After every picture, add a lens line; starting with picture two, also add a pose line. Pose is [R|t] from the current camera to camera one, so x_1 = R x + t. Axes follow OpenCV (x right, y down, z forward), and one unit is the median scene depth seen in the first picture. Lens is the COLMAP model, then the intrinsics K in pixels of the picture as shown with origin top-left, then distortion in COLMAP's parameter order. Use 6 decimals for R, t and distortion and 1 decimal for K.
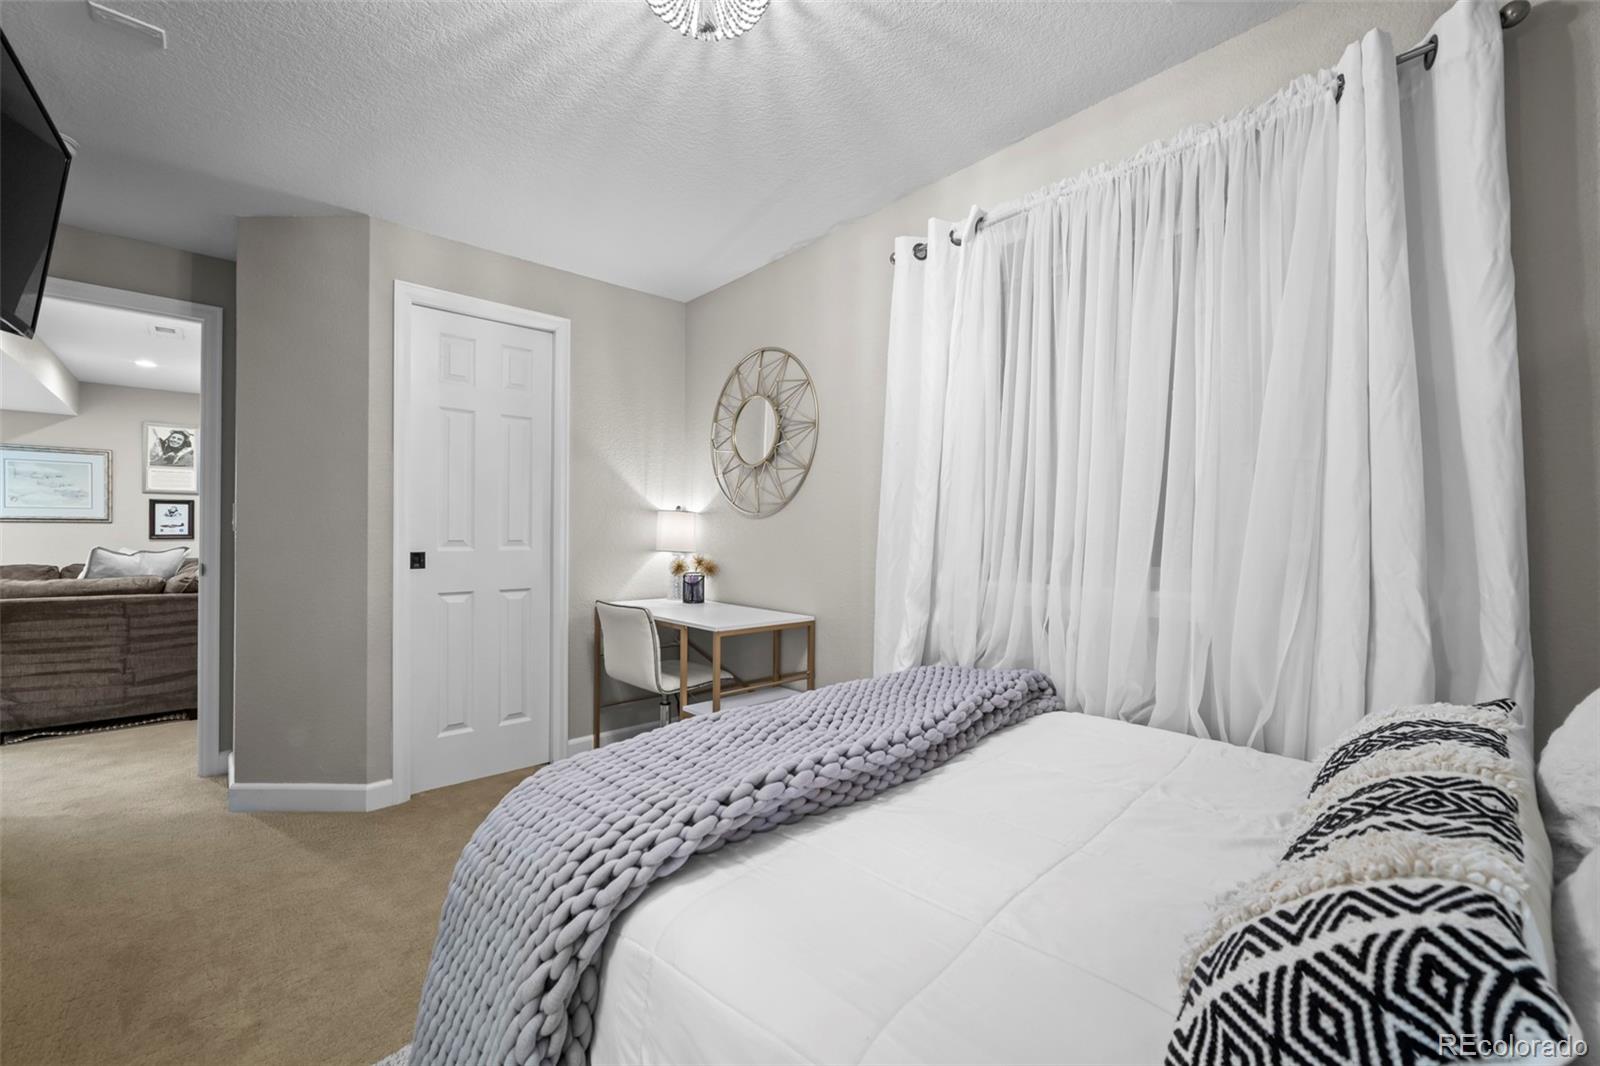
lens RADIAL K [[628.9, 0, 797.5], [0, 628.9, 529.2], [0, 0, 1]] dist [-0.016719, 0.006645]
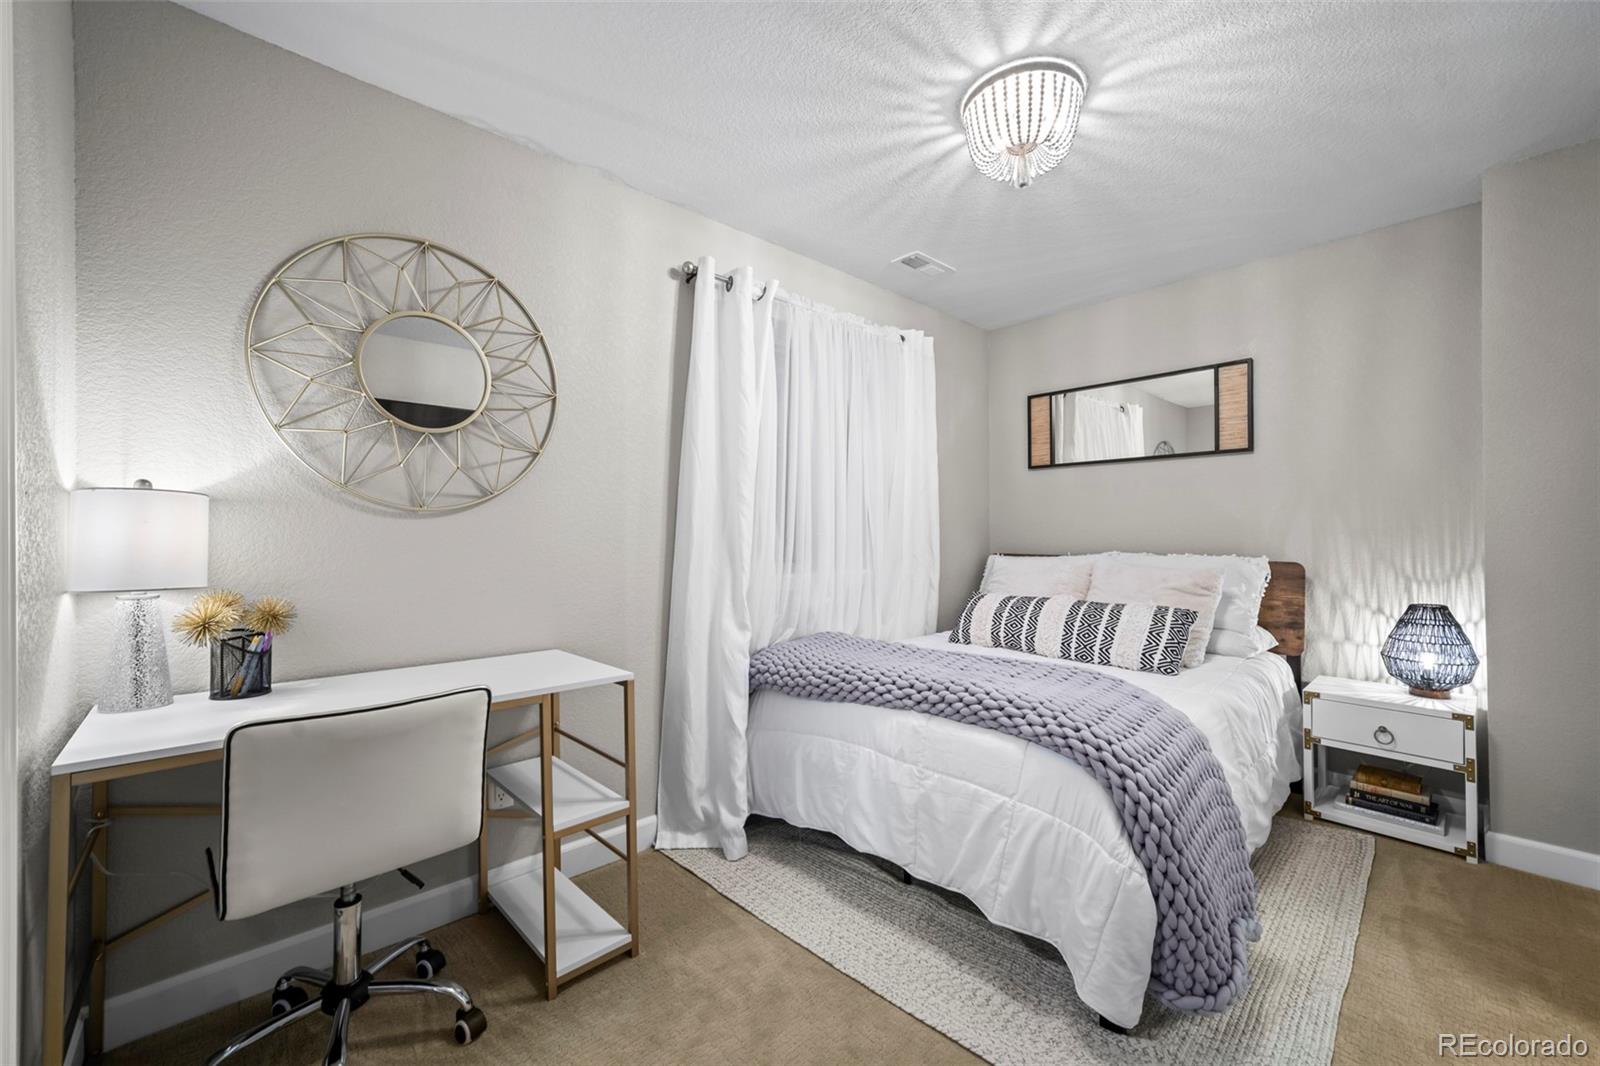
lens RADIAL K [[628.9, 0, 797.8], [0, 628.9, 532.8], [0, 0, 1]] dist [-0.016719, 0.006645]
pose [[-0.029362, -0.002625, 0.999565, -0.645342], [-0.015104, 0.999884, 0.002182, -0.008728], [-0.999455, -0.015033, -0.029398, 0.617261]]
